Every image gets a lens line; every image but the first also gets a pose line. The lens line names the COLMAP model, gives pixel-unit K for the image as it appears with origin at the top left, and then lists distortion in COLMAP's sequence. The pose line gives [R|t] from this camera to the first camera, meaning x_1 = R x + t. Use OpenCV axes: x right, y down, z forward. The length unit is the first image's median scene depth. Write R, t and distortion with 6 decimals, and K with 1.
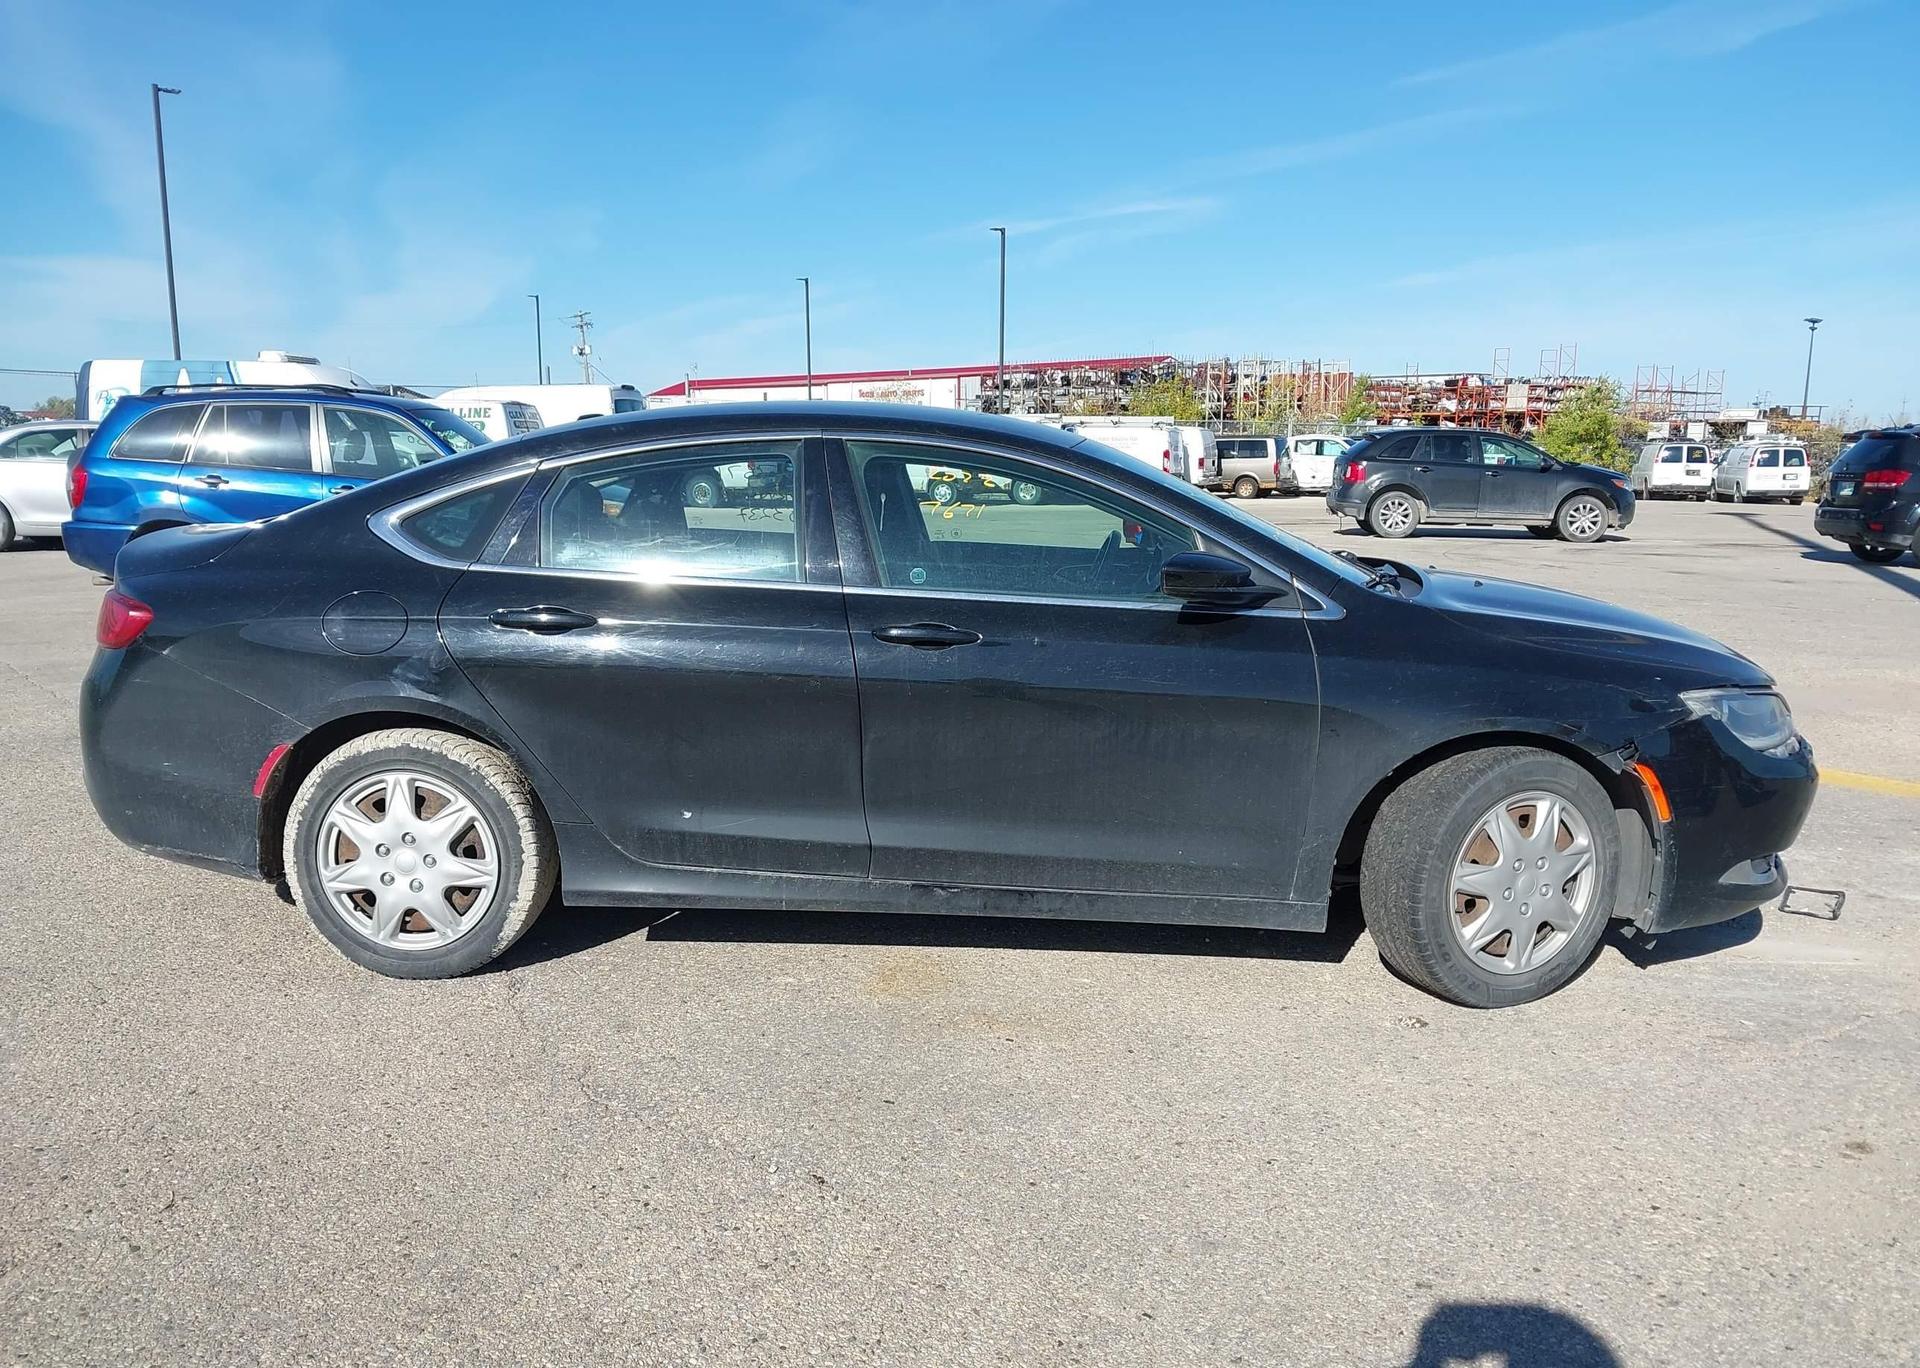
lens RADIAL K [[1564.8, 0, 988.0], [0, 1564.8, 675.2], [0, 0, 1]] dist [0.021858, -0.018949]
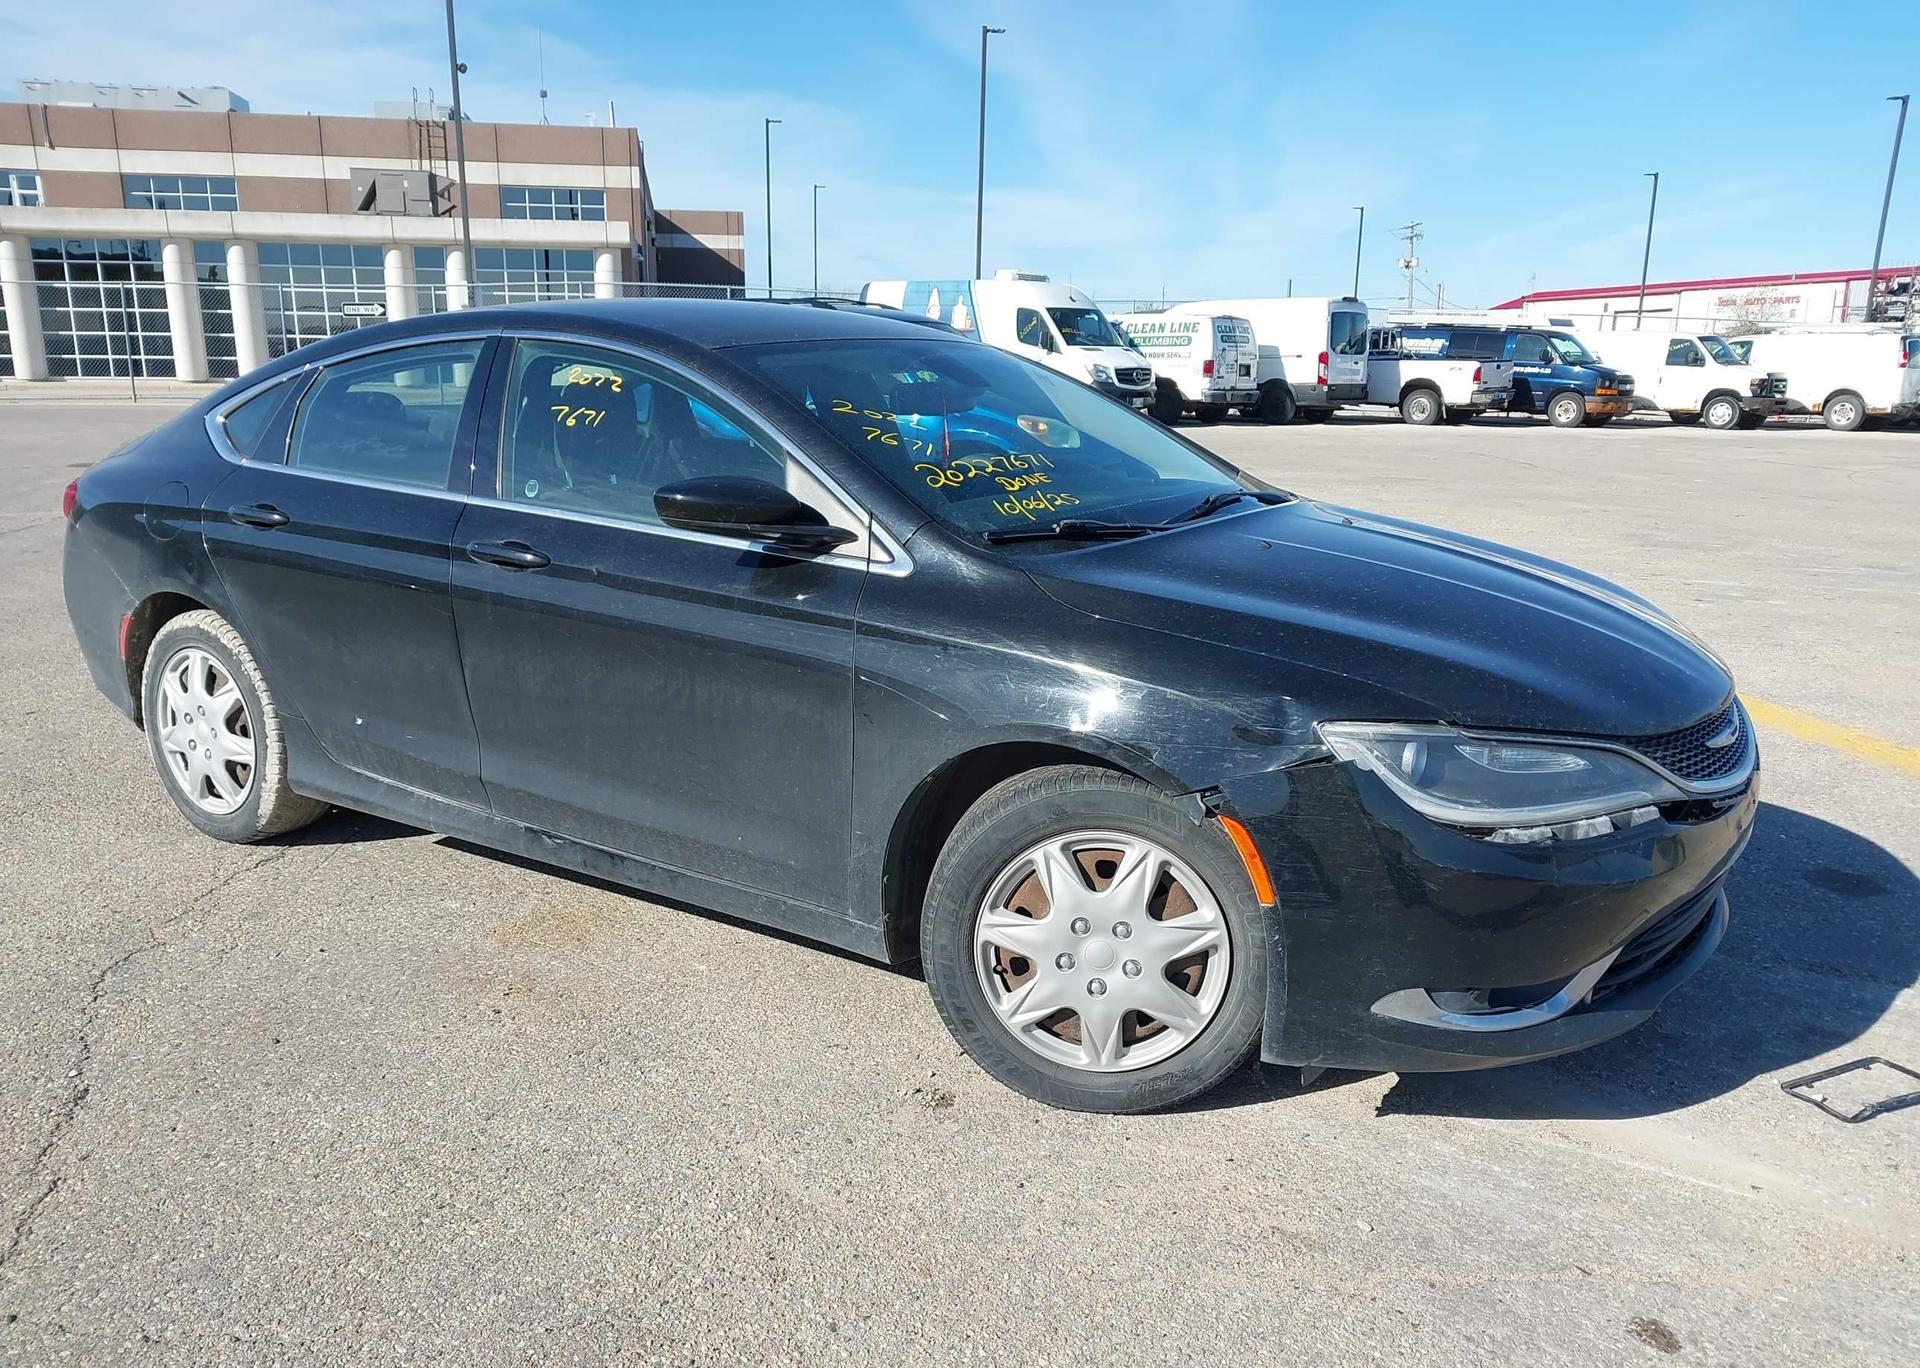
lens RADIAL K [[1564.8, 0, 961.0], [0, 1564.8, 686.3], [0, 0, 1]] dist [0.021858, -0.018949]
pose [[0.855040, 0.111213, -0.506496, 0.128907], [-0.081373, 0.993407, 0.080756, -0.009033], [0.512138, -0.027835, 0.858452, 0.069254]]
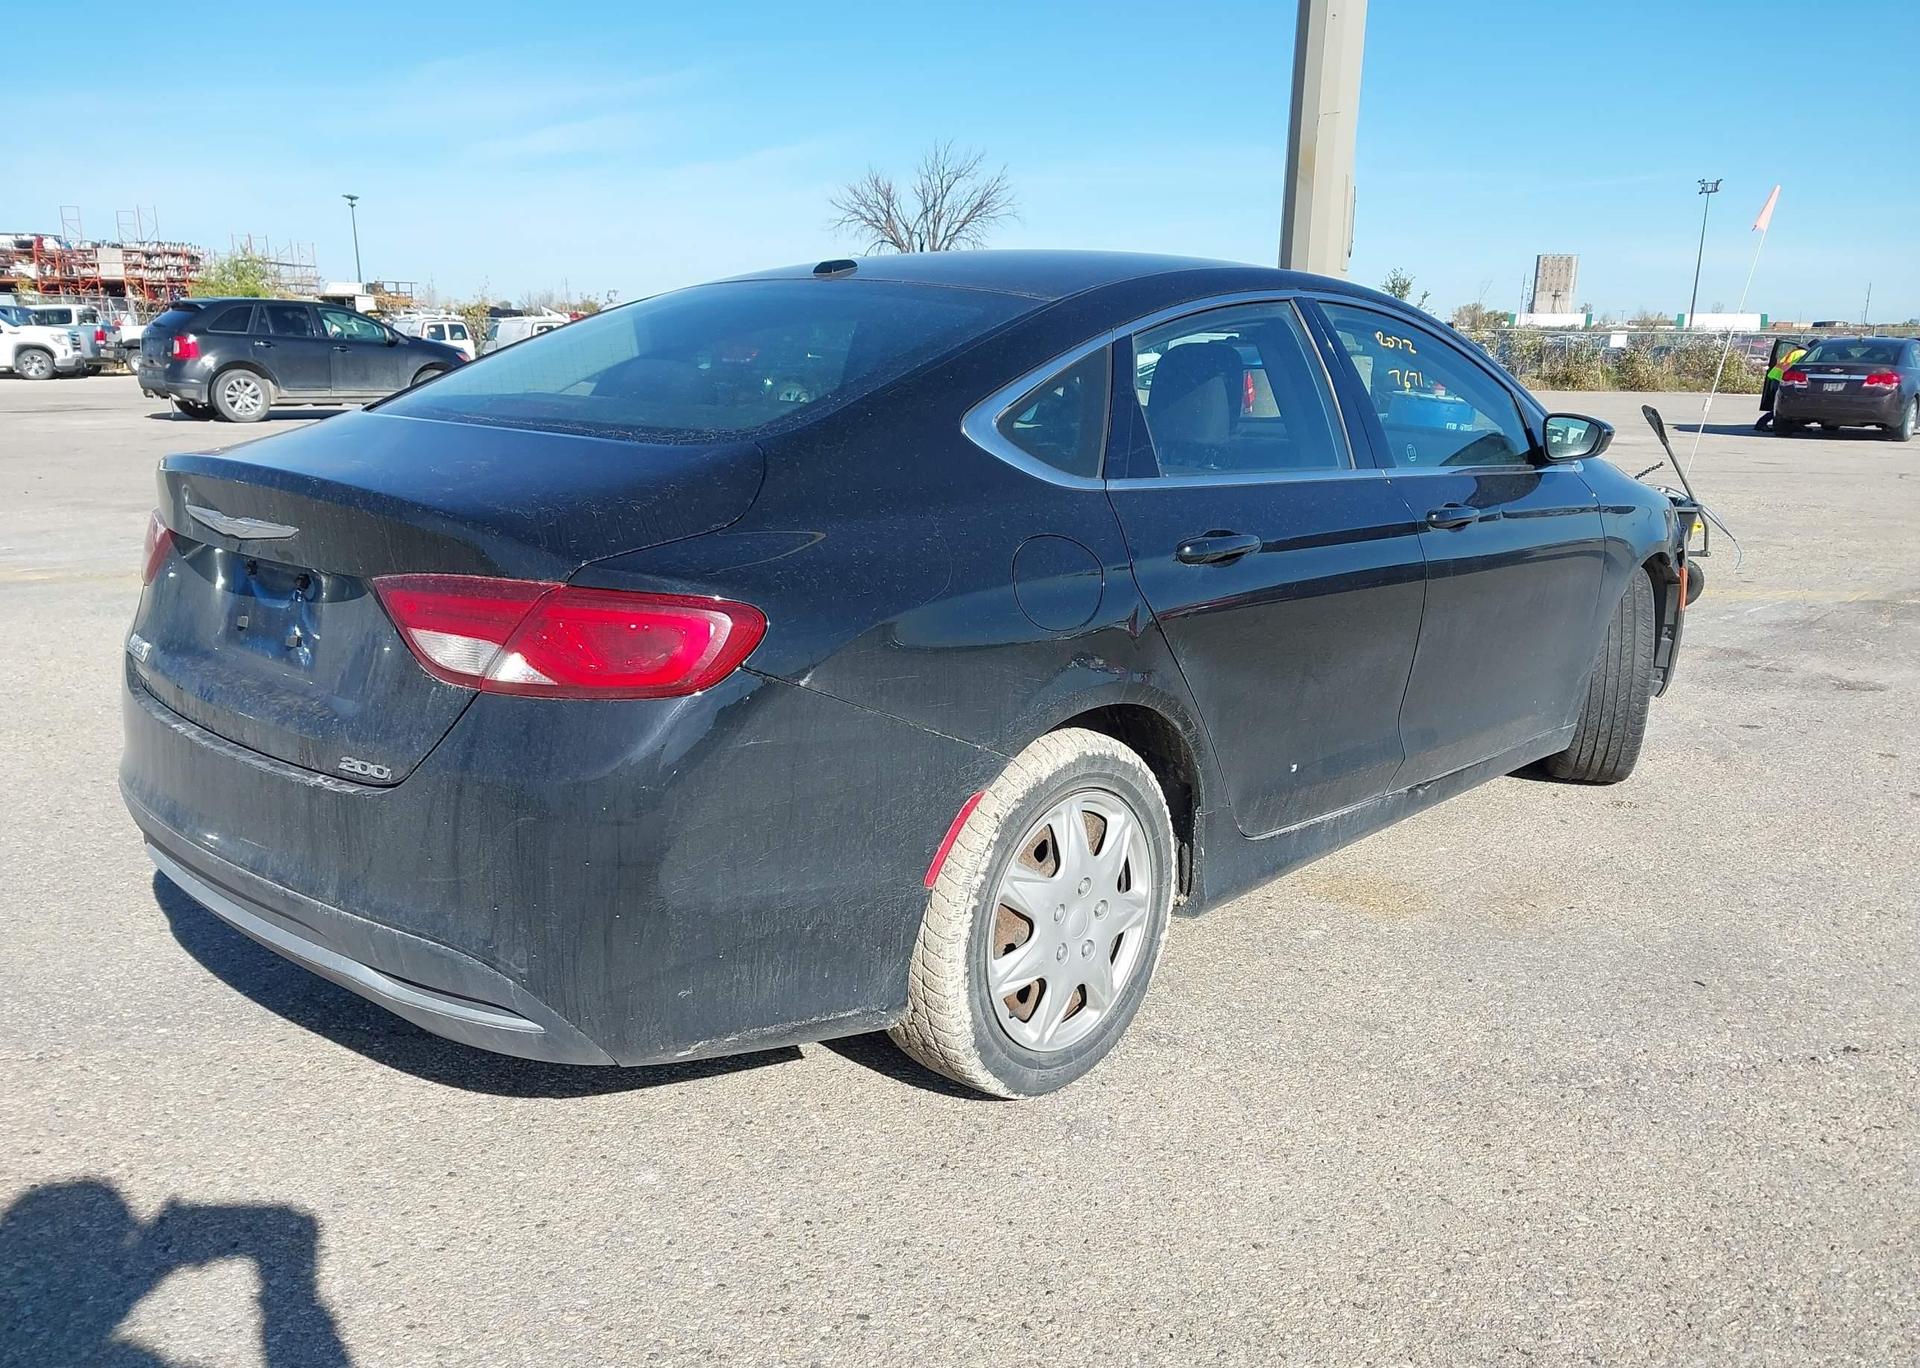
lens RADIAL K [[1564.8, 0, 950.0], [0, 1564.8, 676.9], [0, 0, 1]] dist [0.021858, -0.018949]
pose [[0.632825, -0.168197, 0.755806, -0.185556], [0.108690, 0.985753, 0.128365, -0.016566], [-0.766628, 0.000916, 0.642091, 0.123473]]
